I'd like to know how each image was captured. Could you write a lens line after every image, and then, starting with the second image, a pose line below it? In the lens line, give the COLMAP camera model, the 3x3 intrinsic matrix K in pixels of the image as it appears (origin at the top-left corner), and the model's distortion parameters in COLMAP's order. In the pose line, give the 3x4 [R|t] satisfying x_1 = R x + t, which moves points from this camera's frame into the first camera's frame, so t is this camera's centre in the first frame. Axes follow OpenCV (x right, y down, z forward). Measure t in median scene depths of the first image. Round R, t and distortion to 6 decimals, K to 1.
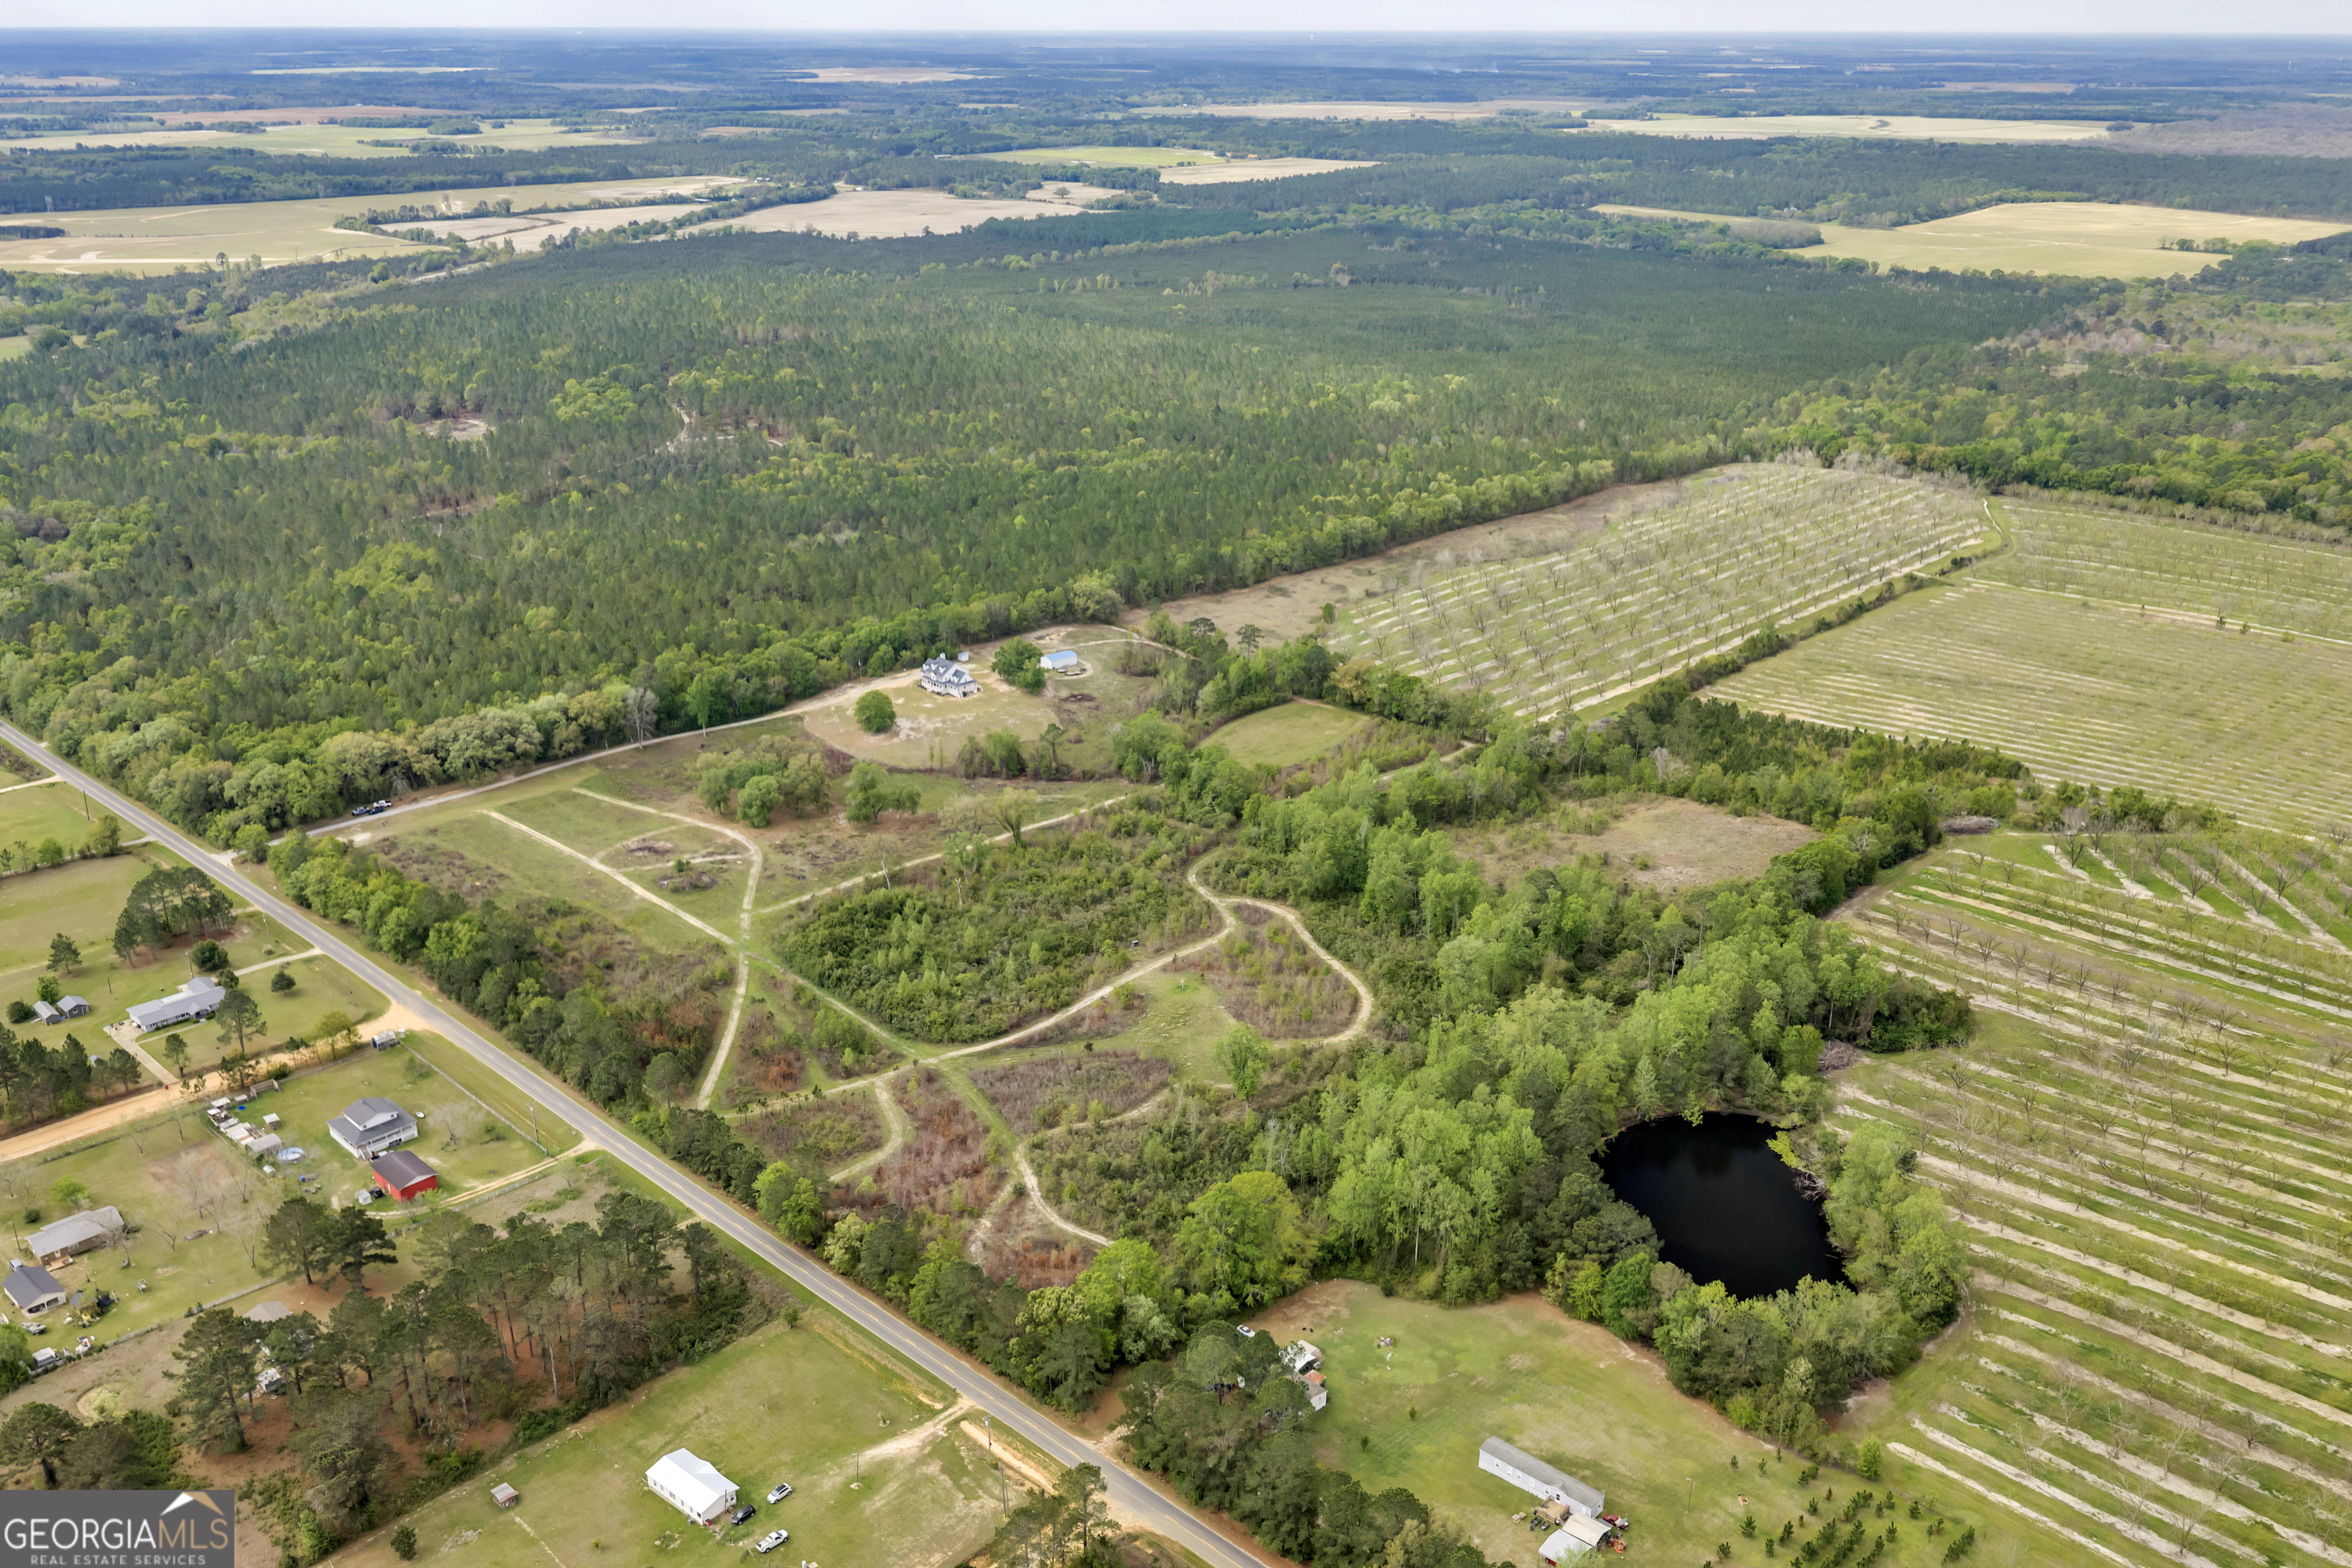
lens RADIAL K [[1943.9, 0, 1174.6], [0, 1943.9, 780.4], [0, 0, 1]] dist [0.024274, -0.040071]
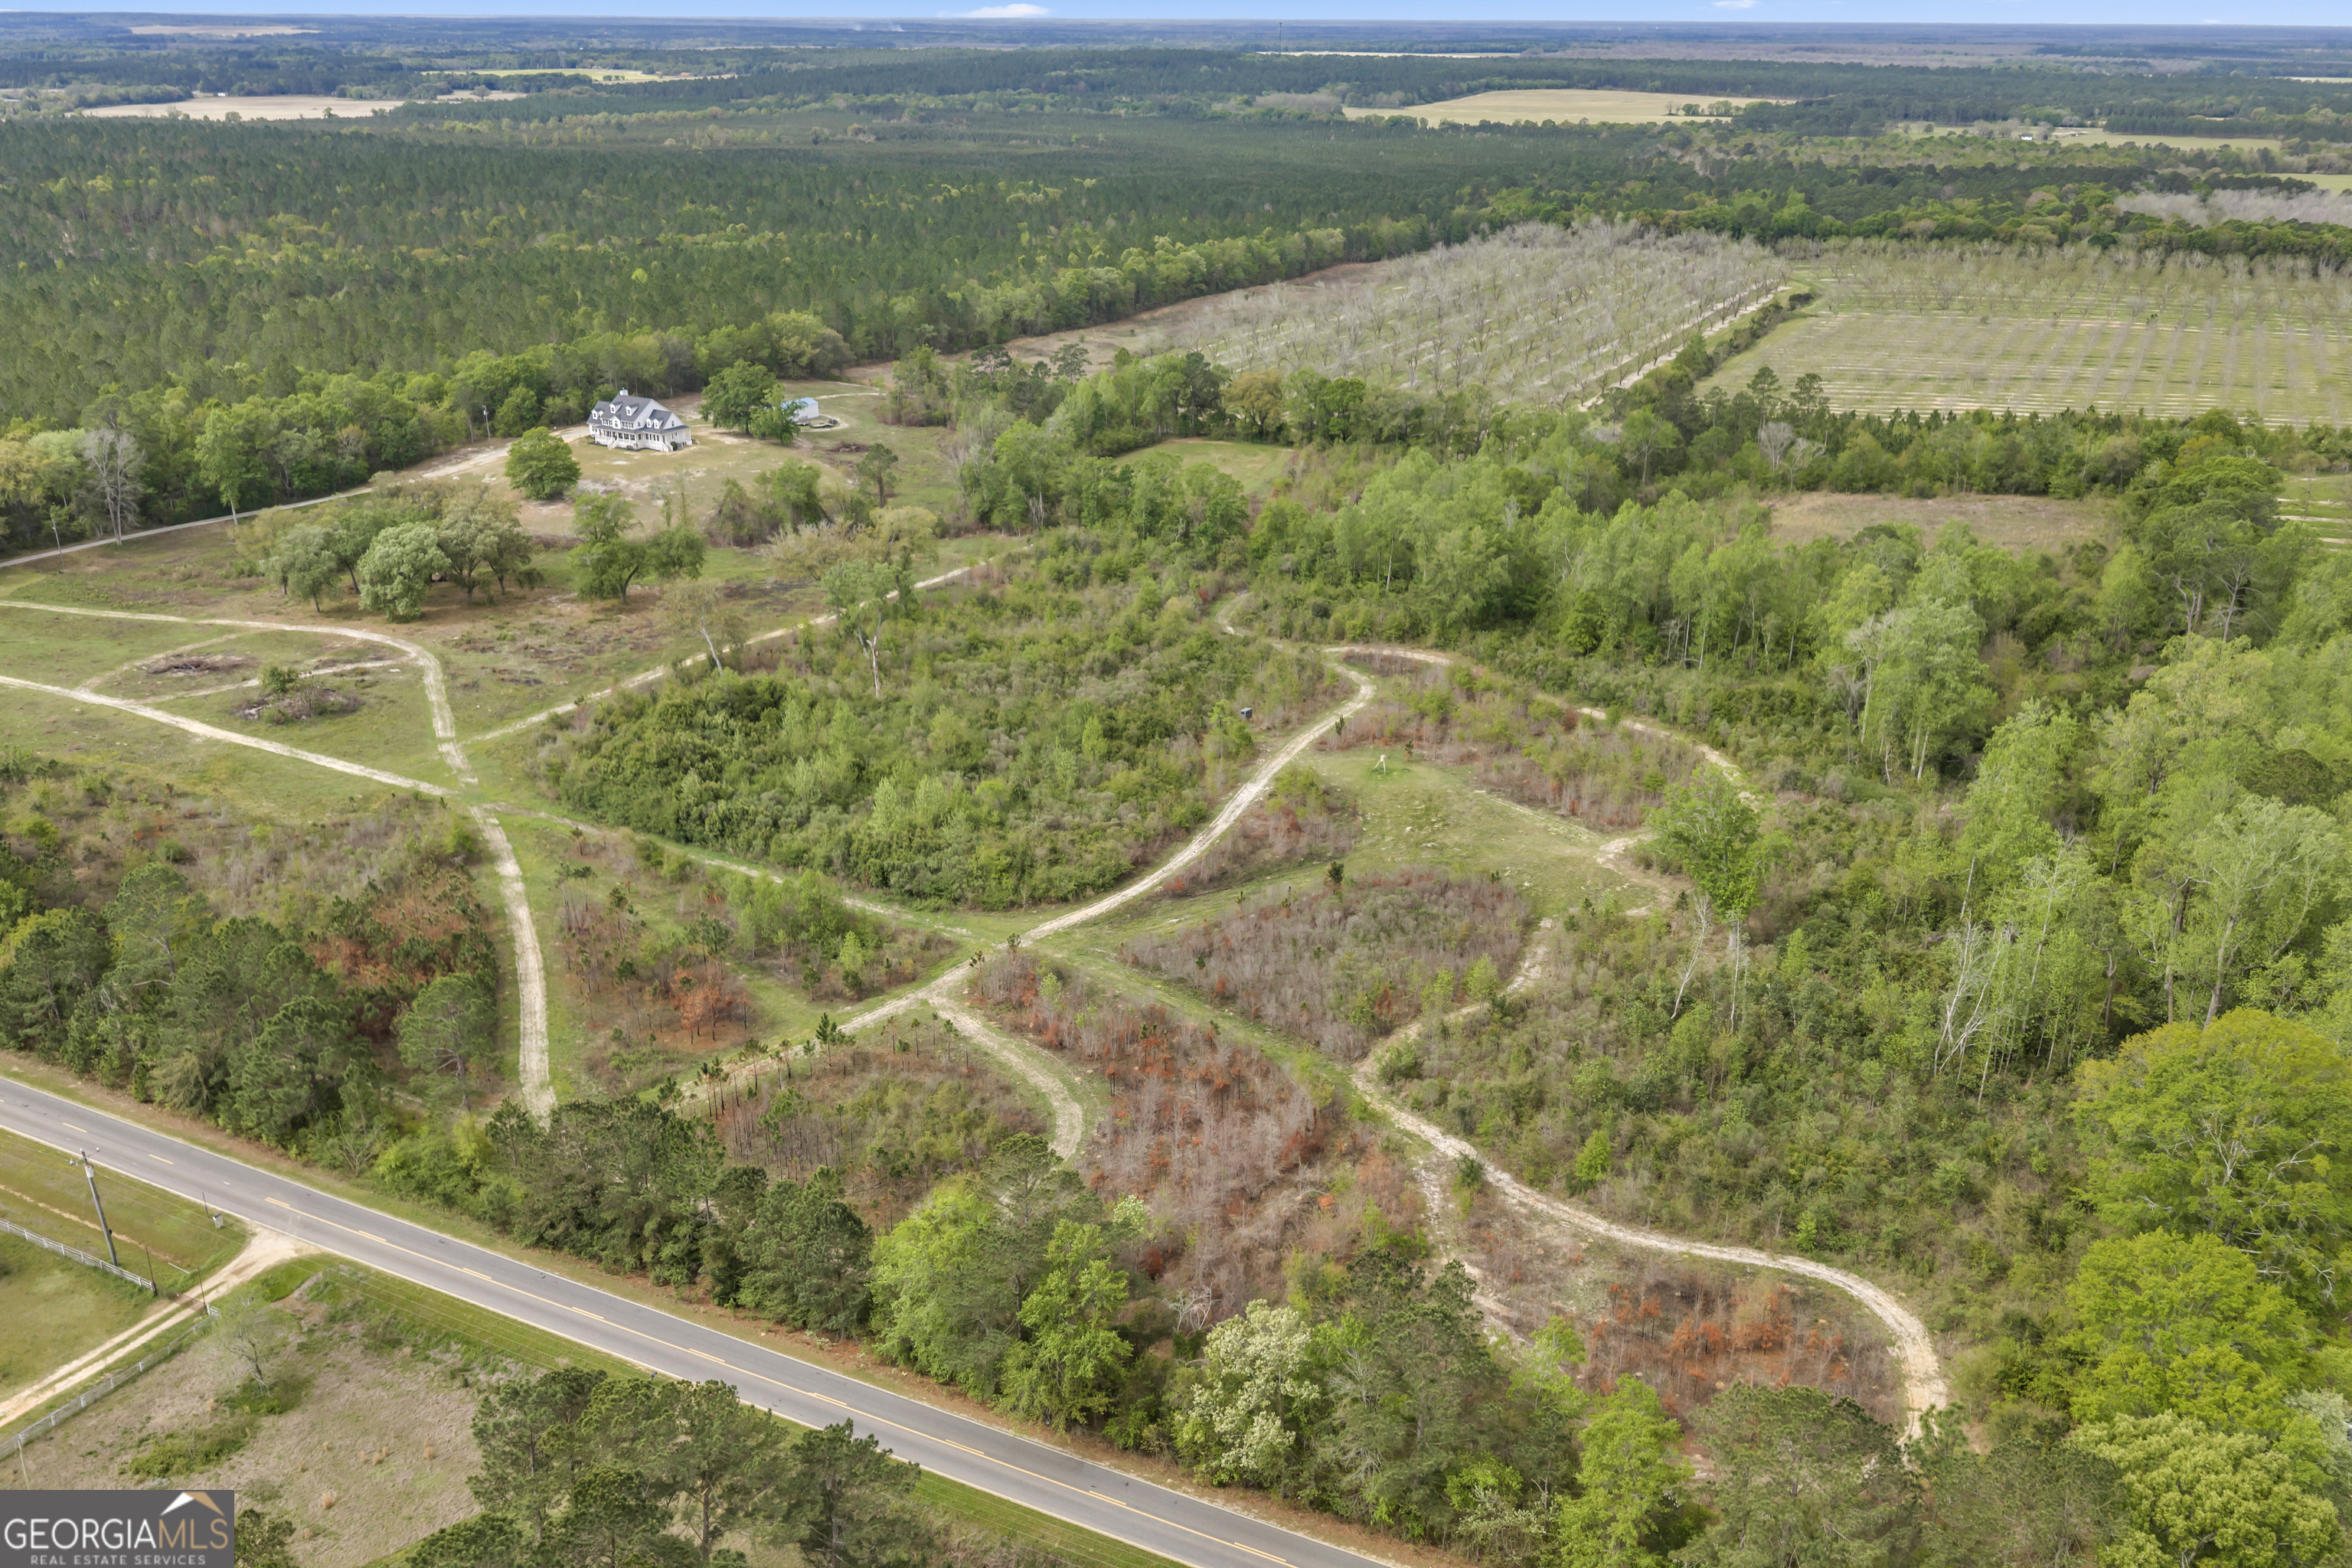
lens RADIAL K [[1943.9, 0, 1176.3], [0, 1943.9, 787.3], [0, 0, 1]] dist [0.024274, -0.040071]
pose [[0.955443, -0.105795, 0.275566, -0.177438], [0.103926, 0.994354, 0.021418, 0.085751], [-0.276276, 0.008174, 0.961044, 0.464911]]
